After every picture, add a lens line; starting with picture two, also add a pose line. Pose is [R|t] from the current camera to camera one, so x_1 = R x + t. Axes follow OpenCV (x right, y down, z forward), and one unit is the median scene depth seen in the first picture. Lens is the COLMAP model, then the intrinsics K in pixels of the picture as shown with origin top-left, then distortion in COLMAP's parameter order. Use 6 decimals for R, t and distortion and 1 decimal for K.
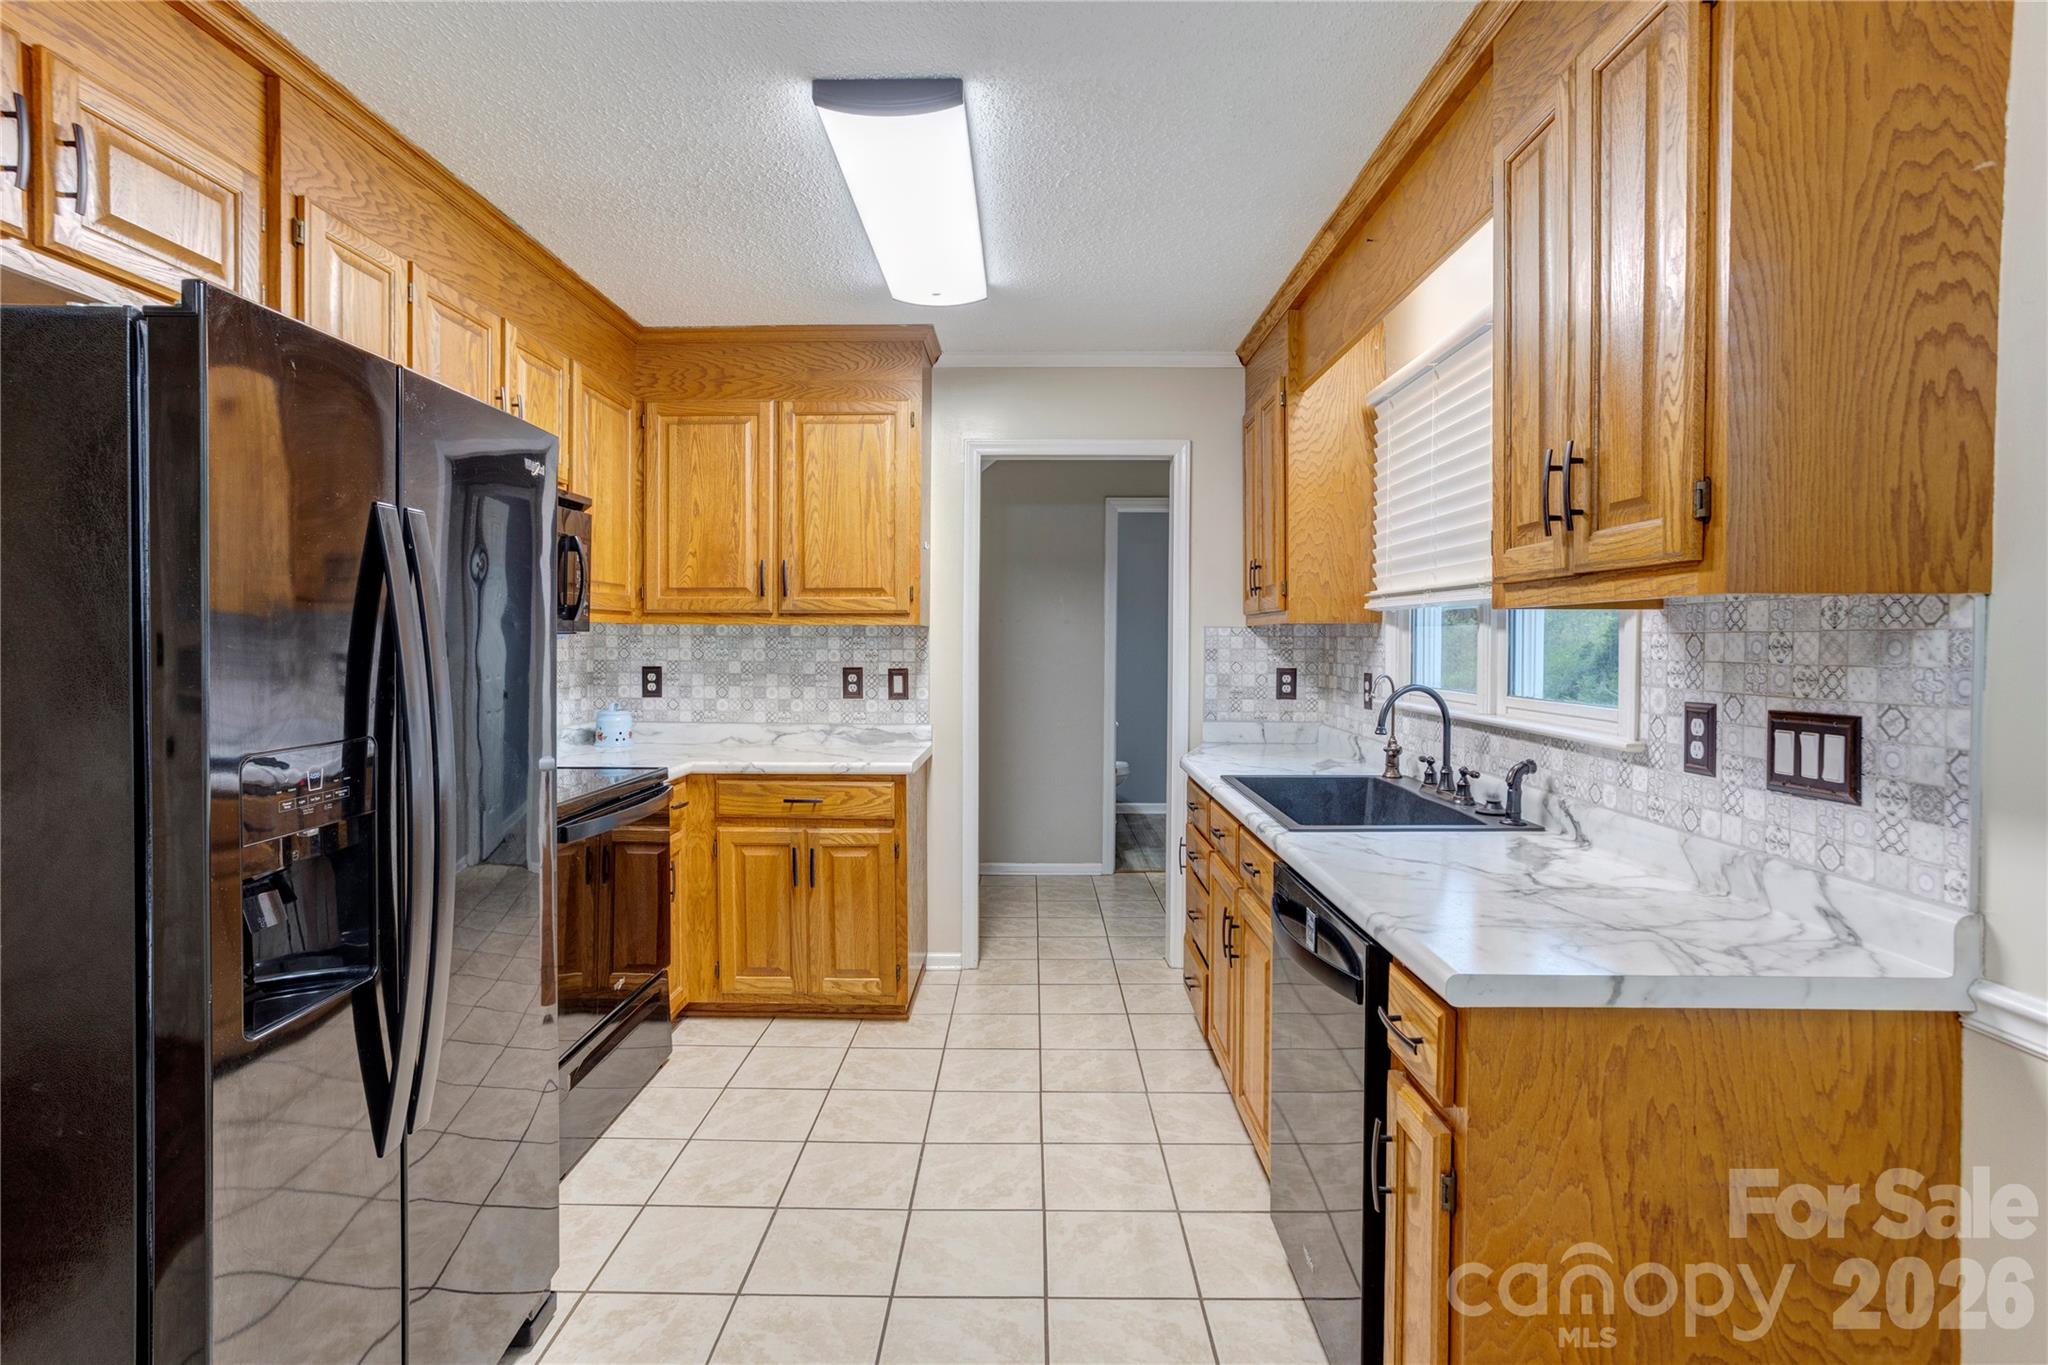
lens RADIAL K [[1055.3, 0, 1014.2], [0, 1055.3, 660.6], [0, 0, 1]] dist [-0.039679, 0.029975]
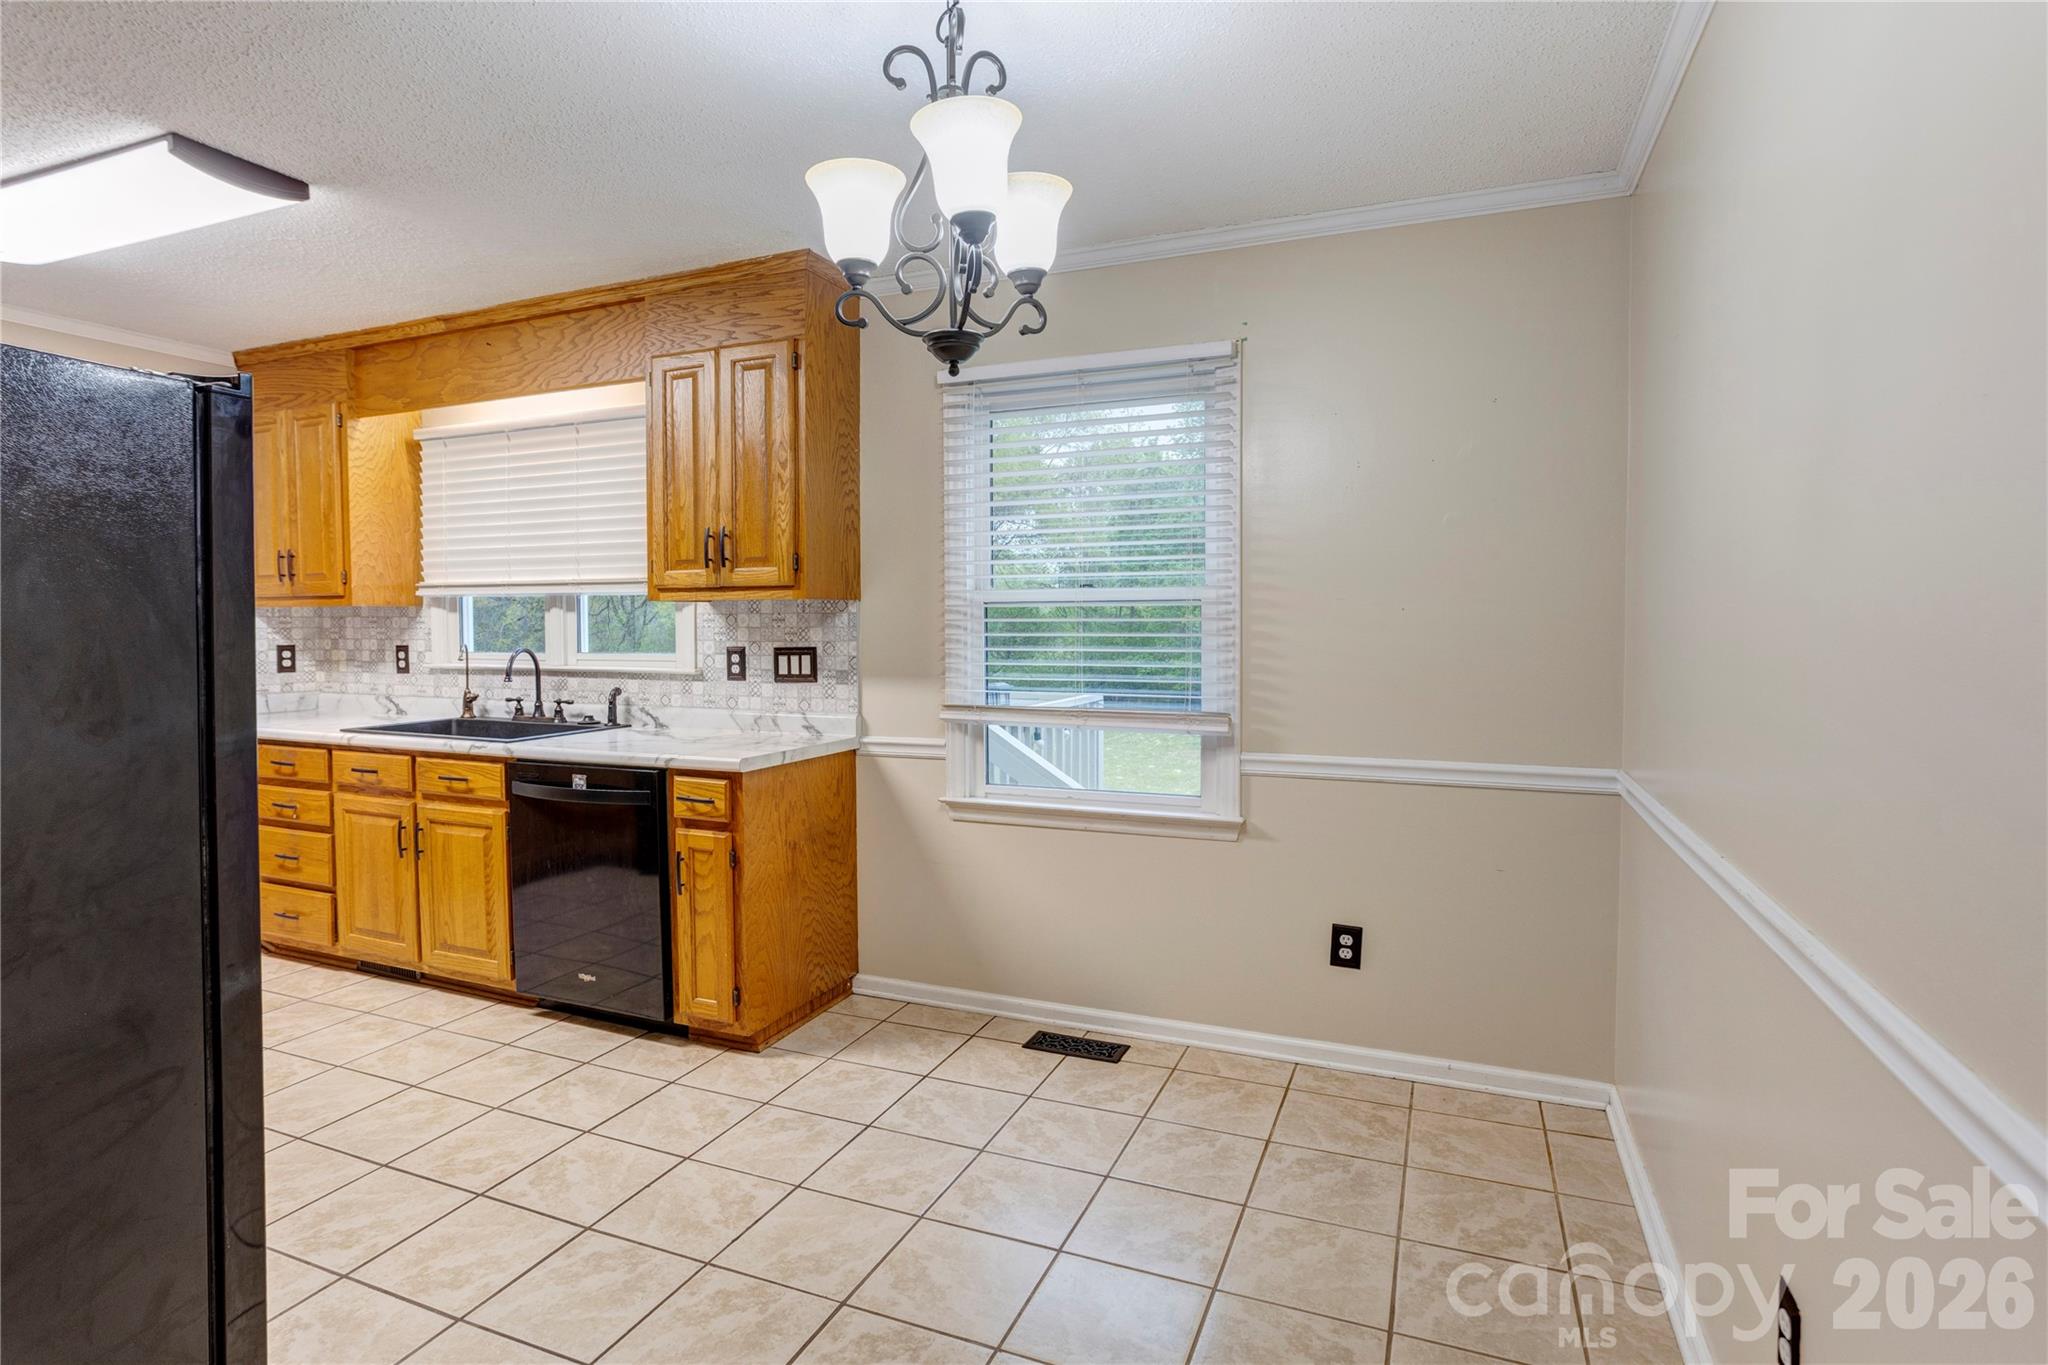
lens RADIAL K [[1055.3, 0, 1014.2], [0, 1055.3, 660.6], [0, 0, 1]] dist [-0.039679, 0.029975]
pose [[0.388069, -0.040863, 0.920724, -1.221438], [0.022643, 0.999138, 0.034799, 0.007441], [-0.921352, 0.007344, 0.388660, -0.394706]]
